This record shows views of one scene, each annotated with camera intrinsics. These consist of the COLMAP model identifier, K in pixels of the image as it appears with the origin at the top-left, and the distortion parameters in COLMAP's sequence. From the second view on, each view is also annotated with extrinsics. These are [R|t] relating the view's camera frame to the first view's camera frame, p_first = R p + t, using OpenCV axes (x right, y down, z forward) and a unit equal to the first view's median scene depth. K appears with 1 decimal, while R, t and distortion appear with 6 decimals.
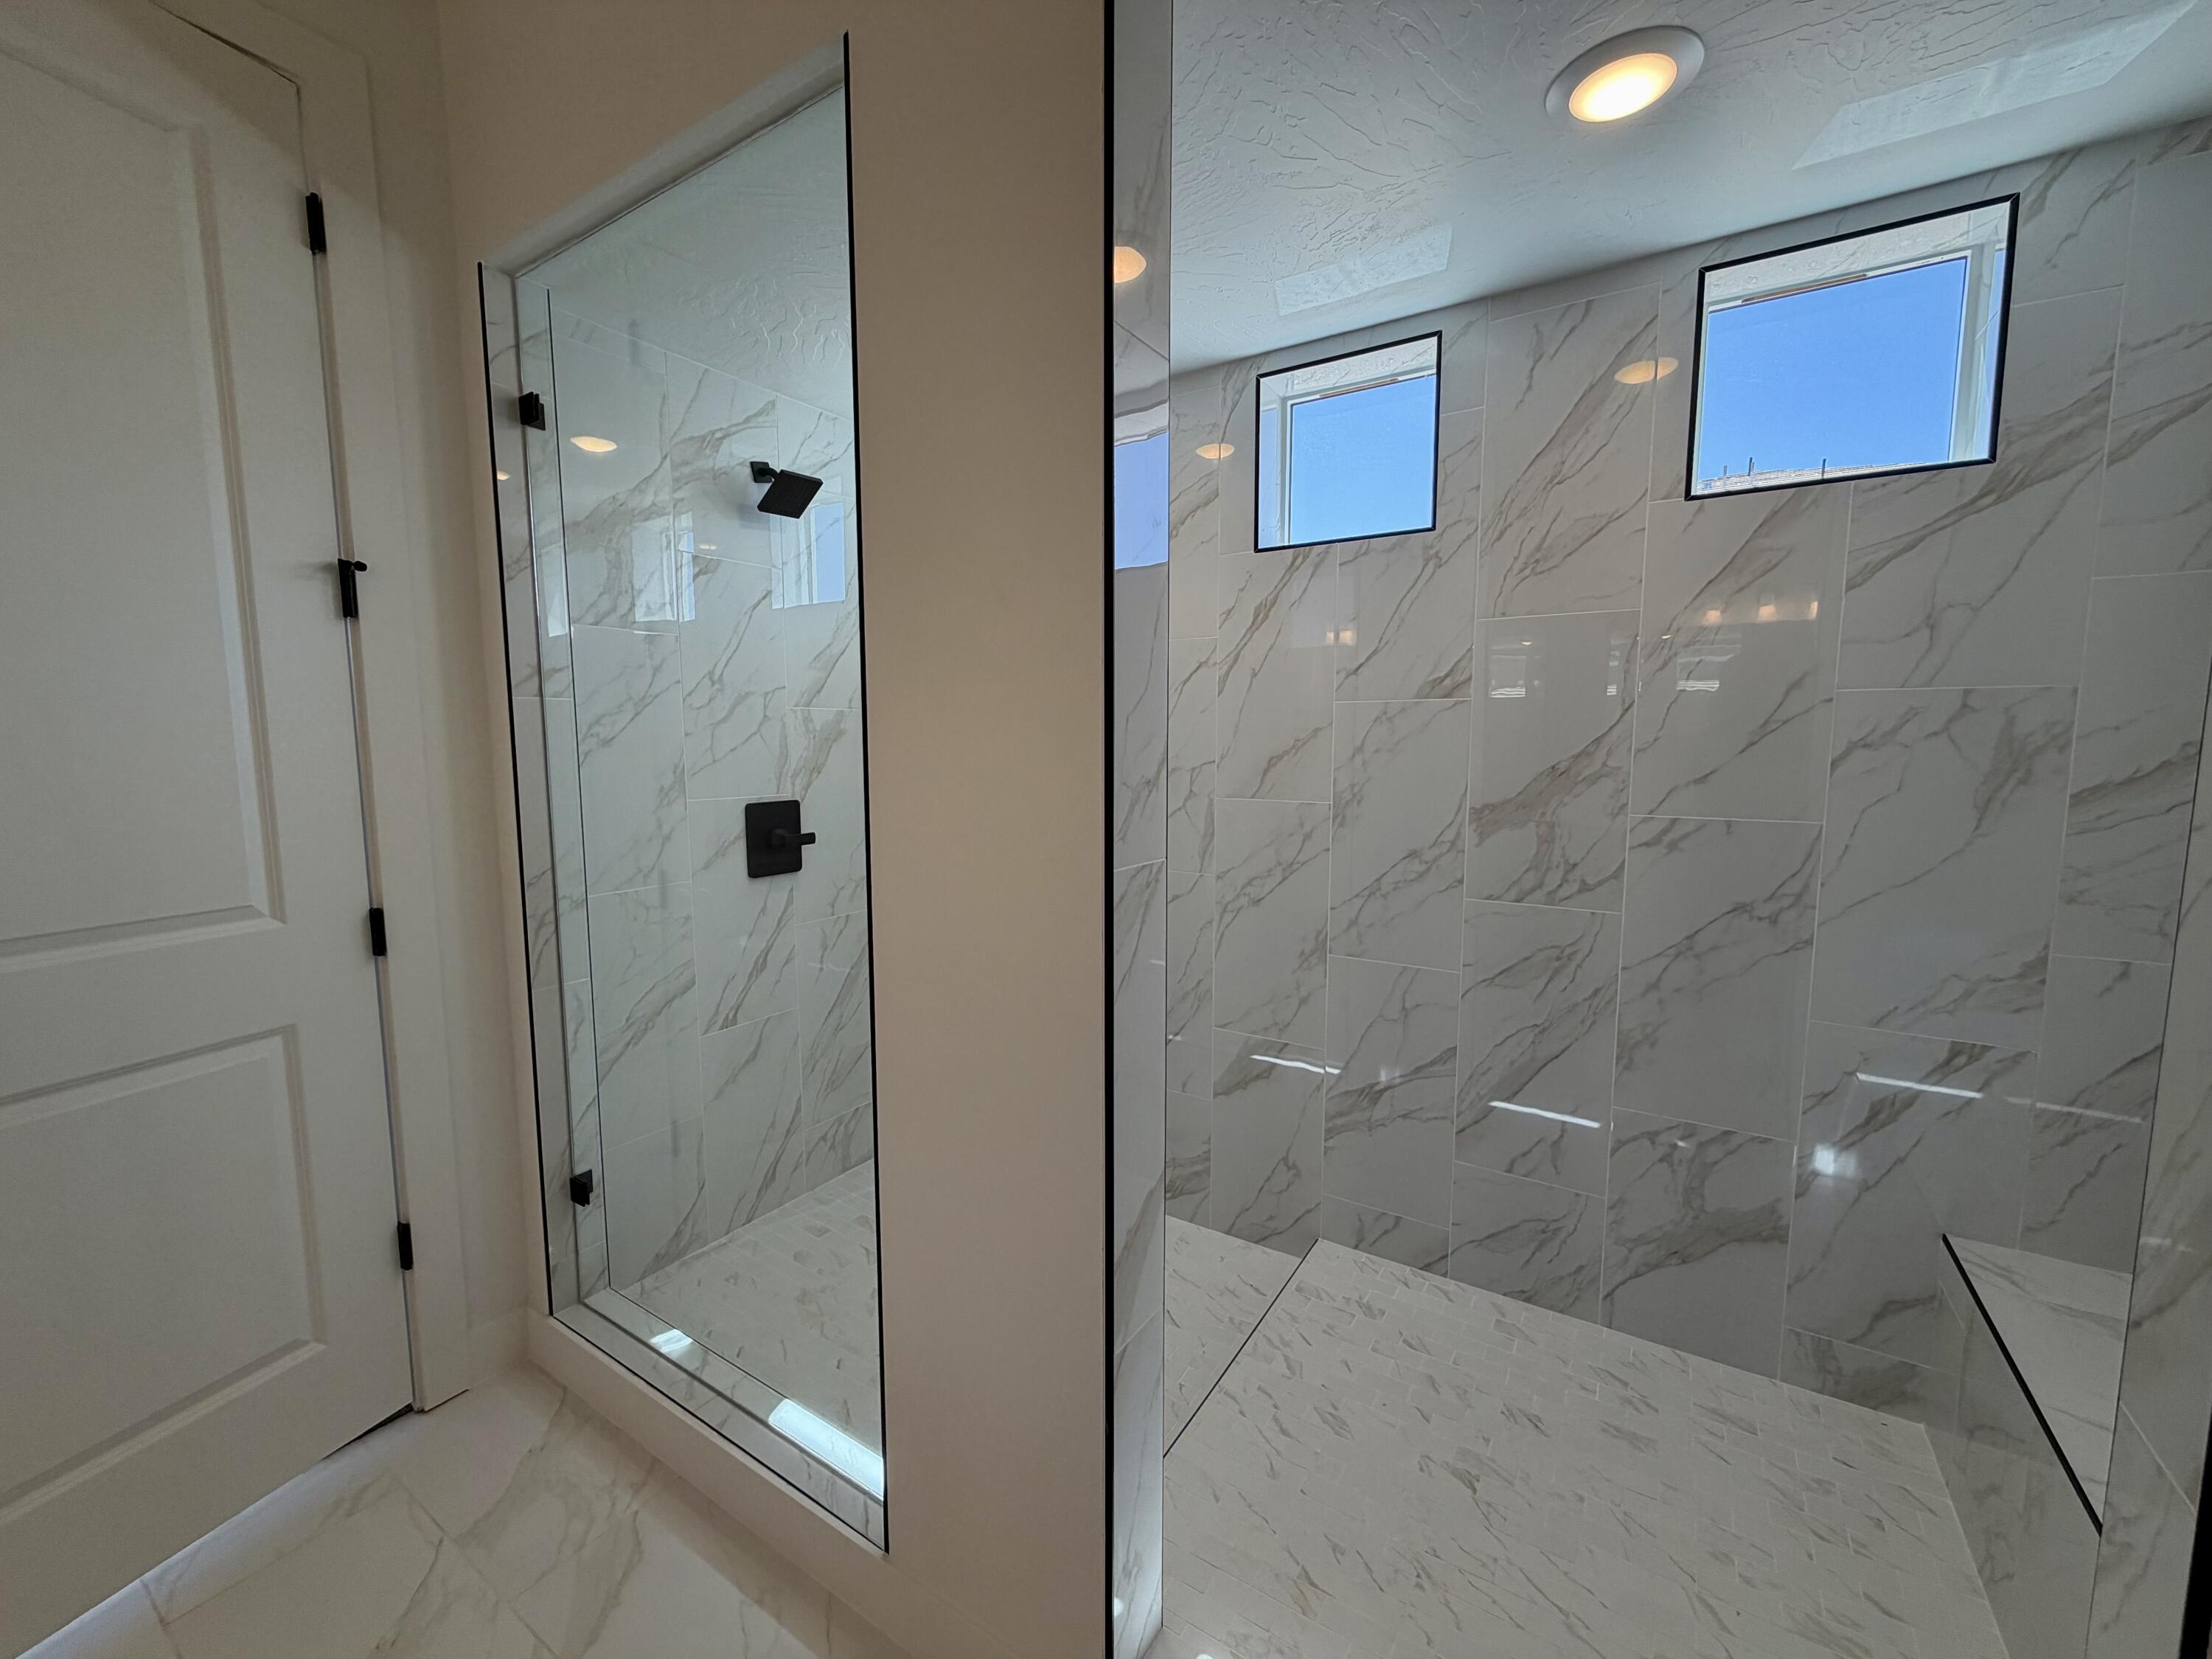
lens RADIAL K [[884.0, 0, 1095.7], [0, 884.0, 826.4], [0, 0, 1]] dist [0.008898, -0.001467]
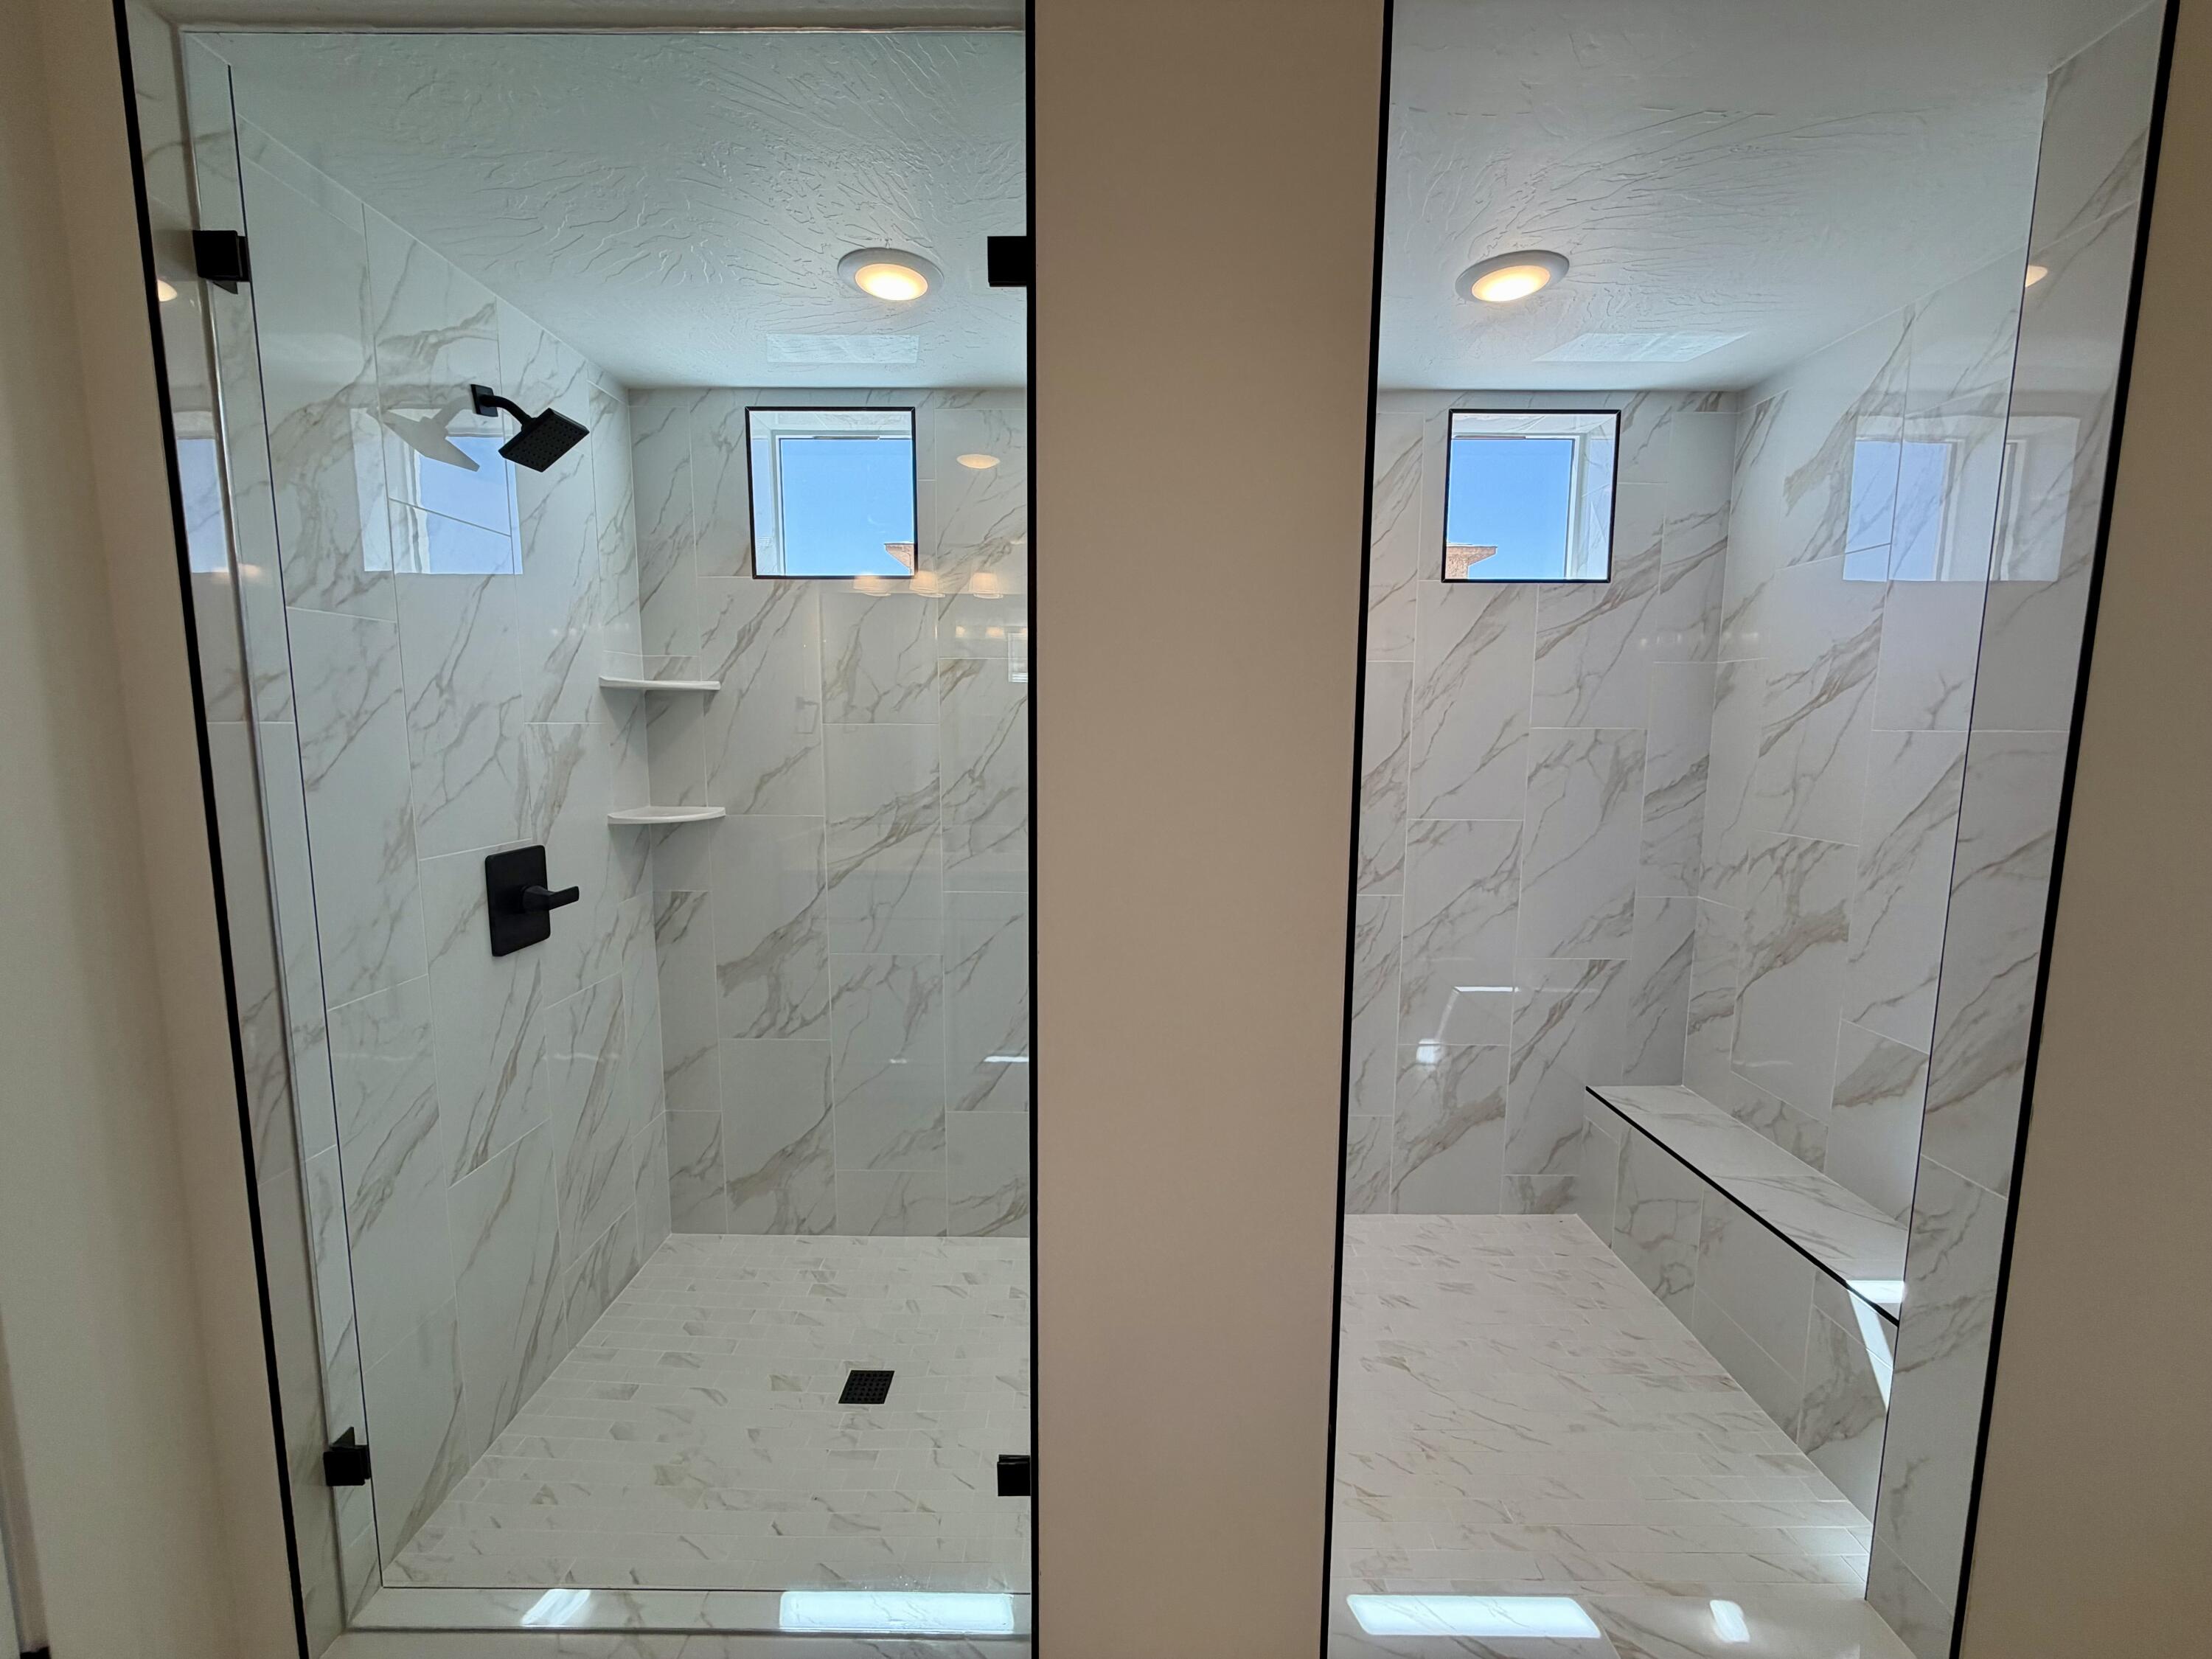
lens RADIAL K [[884.0, 0, 1102.3], [0, 884.0, 829.2], [0, 0, 1]] dist [0.008898, -0.001467]
pose [[0.842420, -0.058000, 0.535691, -0.462748], [0.048805, 0.998317, 0.031339, -0.060099], [-0.536607, -0.000256, 0.843833, 0.144512]]
